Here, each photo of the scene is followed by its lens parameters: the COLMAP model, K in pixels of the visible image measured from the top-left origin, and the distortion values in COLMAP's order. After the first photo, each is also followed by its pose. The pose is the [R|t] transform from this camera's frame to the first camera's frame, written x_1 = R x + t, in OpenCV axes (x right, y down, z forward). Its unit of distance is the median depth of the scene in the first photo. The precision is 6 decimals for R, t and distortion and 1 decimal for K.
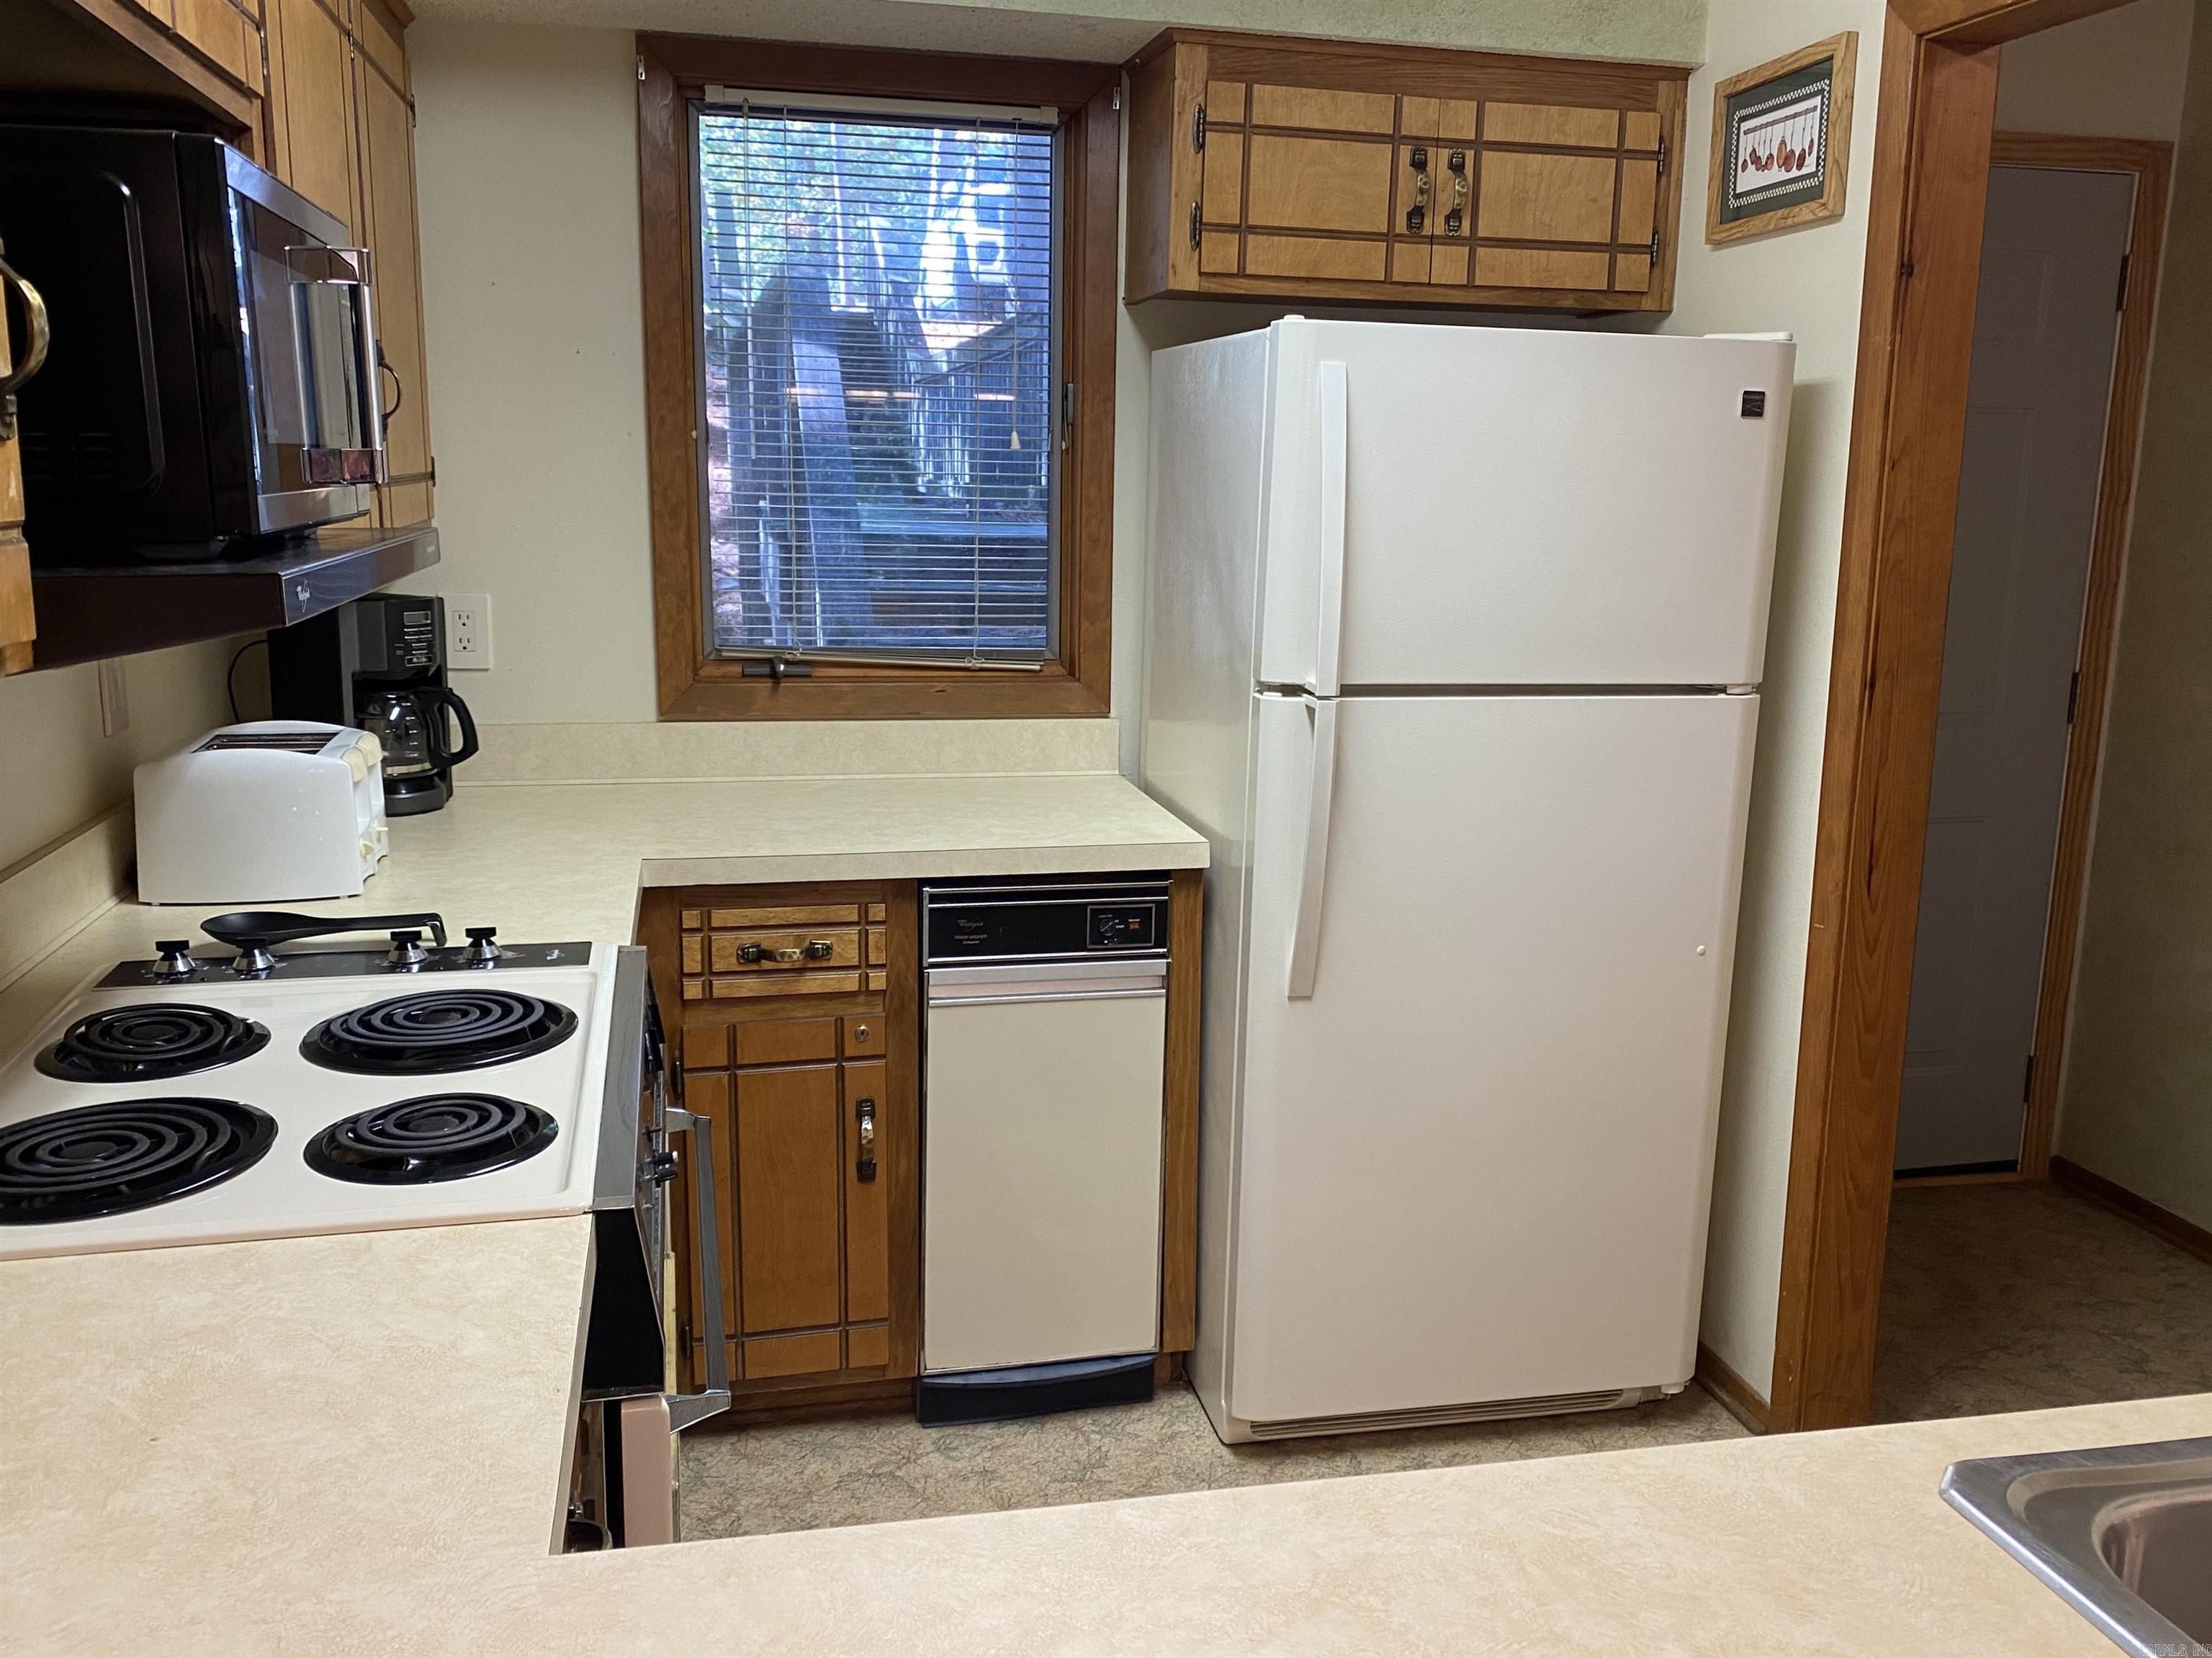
lens RADIAL K [[1801.5, 0, 1110.6], [0, 1801.5, 811.1], [0, 0, 1]] dist [0.032819, -0.037438]
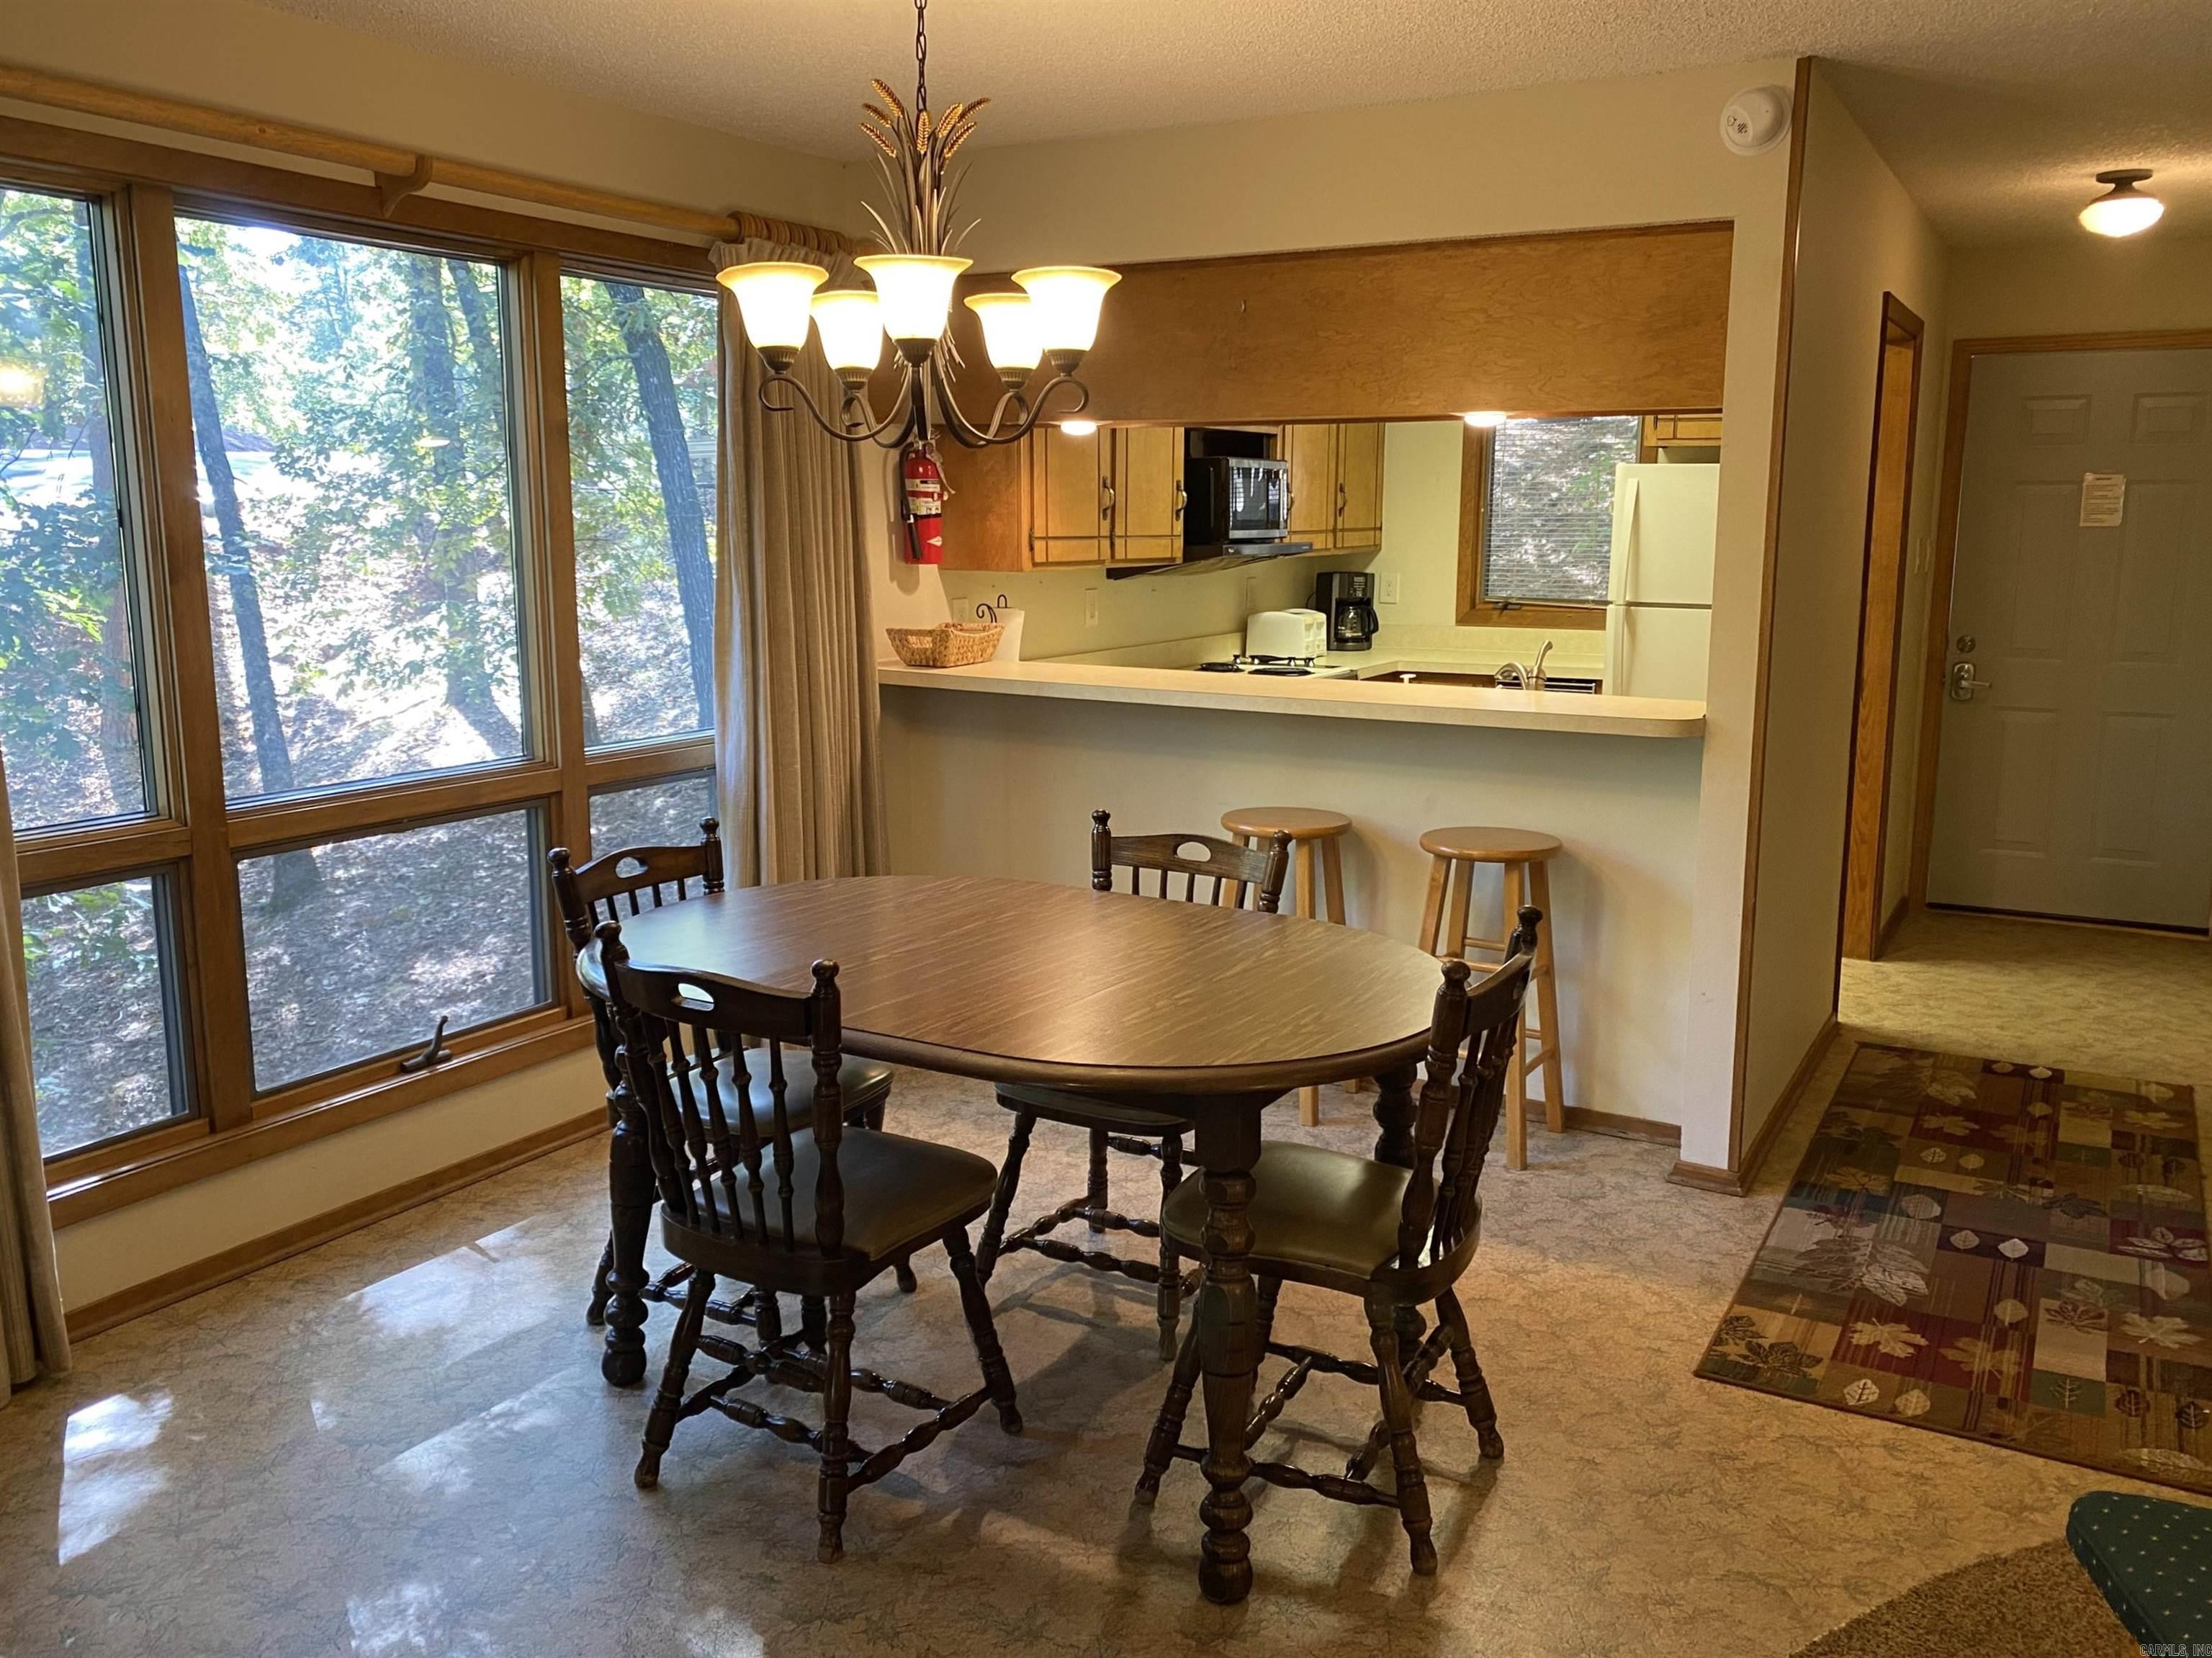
lens RADIAL K [[1801.9, 0, 1090.2], [0, 1801.9, 784.7], [0, 0, 1]] dist [0.032819, -0.037438]
pose [[0.733968, 0.081351, -0.674295, 1.196582], [-0.113978, 0.993474, -0.004206, 0.263698], [0.669552, 0.079942, 0.738451, -1.284465]]
